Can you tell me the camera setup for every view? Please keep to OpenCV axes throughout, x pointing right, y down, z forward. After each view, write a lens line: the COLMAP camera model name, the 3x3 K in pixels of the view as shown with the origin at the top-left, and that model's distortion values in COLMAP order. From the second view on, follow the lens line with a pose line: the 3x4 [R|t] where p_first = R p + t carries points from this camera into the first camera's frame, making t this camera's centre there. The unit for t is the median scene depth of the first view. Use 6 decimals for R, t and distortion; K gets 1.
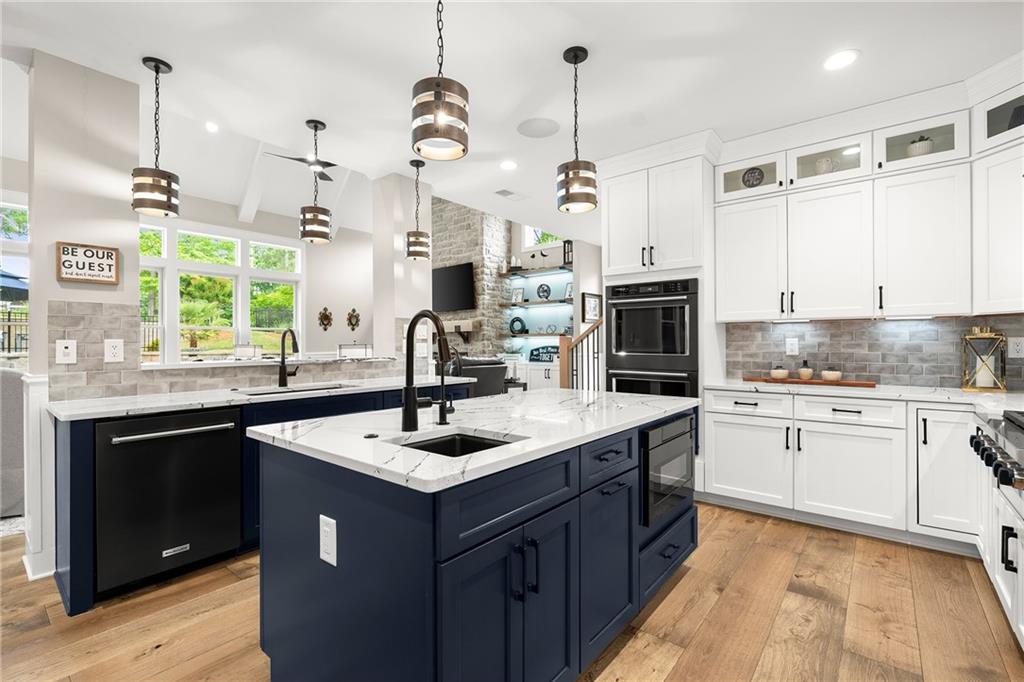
lens RADIAL K [[458.6, 0, 516.0], [0, 458.6, 341.4], [0, 0, 1]] dist [-0.010953, 0.000461]
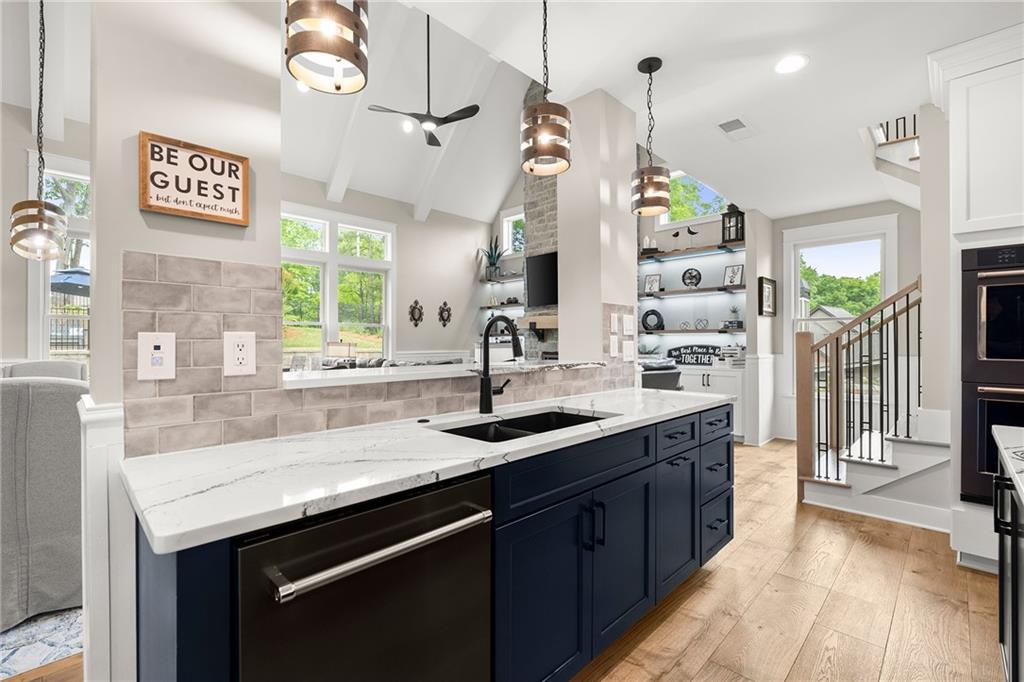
lens RADIAL K [[458.6, 0, 517.5], [0, 458.6, 340.3], [0, 0, 1]] dist [-0.010953, 0.000461]
pose [[0.996049, 0.002860, -0.088762, -0.352971], [-0.002733, 0.999995, 0.001562, 0.002443], [0.088766, -0.001313, 0.996052, 0.343391]]
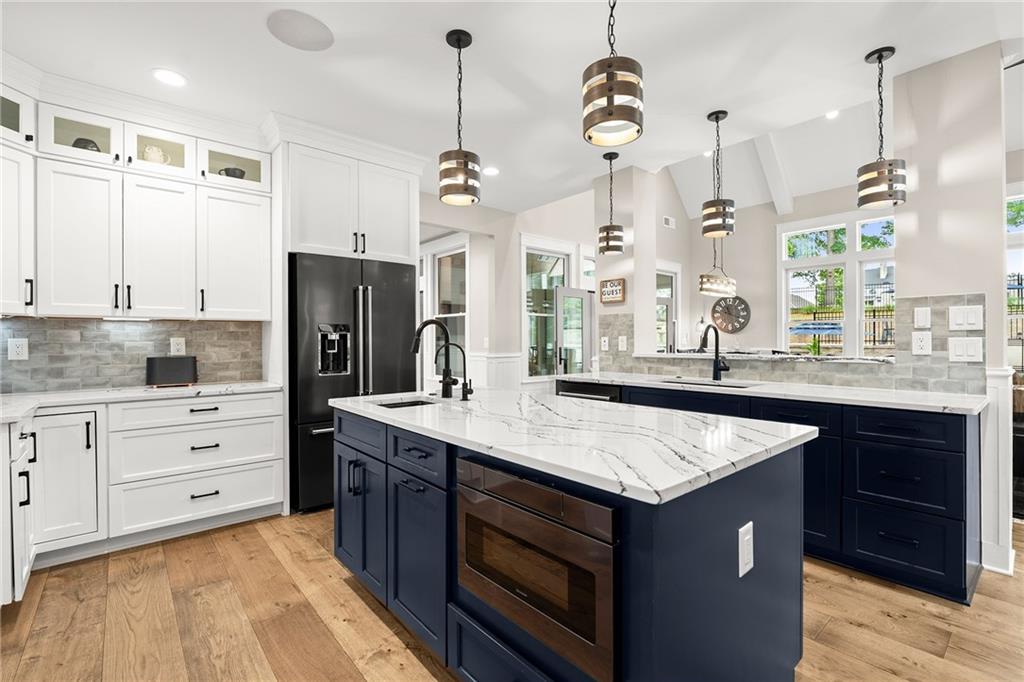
lens RADIAL K [[458.6, 0, 511.4], [0, 458.6, 342.6], [0, 0, 1]] dist [-0.010953, 0.000461]
pose [[-0.191472, 0.010138, -0.981446, 0.514521], [0.009758, 0.999917, 0.008425, 0.000043], [0.981450, -0.007964, -0.191555, 0.630548]]
